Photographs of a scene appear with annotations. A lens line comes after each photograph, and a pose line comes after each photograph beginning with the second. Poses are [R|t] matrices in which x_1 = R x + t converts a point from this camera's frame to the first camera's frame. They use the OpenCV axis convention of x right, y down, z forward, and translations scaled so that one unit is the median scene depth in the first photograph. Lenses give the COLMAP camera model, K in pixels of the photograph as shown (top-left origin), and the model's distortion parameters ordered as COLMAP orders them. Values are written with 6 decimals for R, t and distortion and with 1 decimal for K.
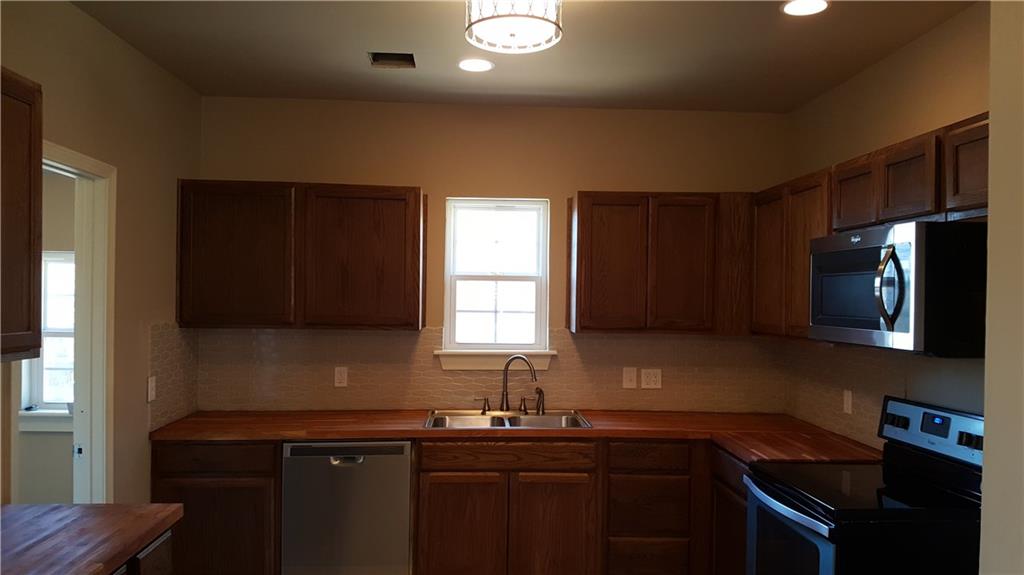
lens RADIAL K [[792.8, 0, 499.3], [0, 792.8, 300.4], [0, 0, 1]] dist [0.204818, -0.494836]
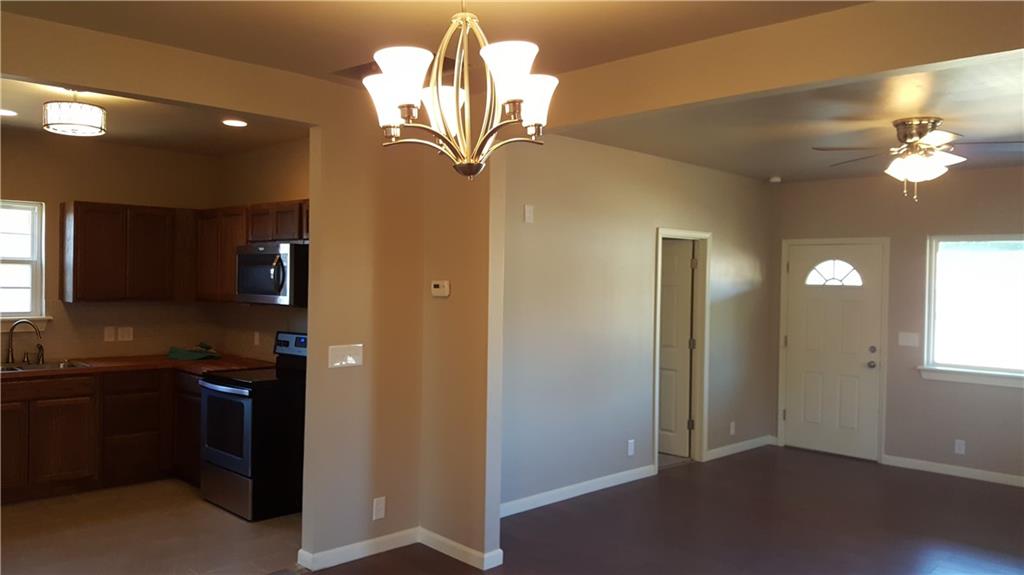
lens RADIAL K [[802.1, 0, 512.0], [0, 802.1, 287.5], [0, 0, 1]] dist [0.072246, -0.152449]
pose [[0.752937, -0.010672, 0.658006, -0.266187], [-0.002199, 0.999822, 0.018732, -0.014169], [-0.658089, -0.015551, 0.752780, -0.595197]]
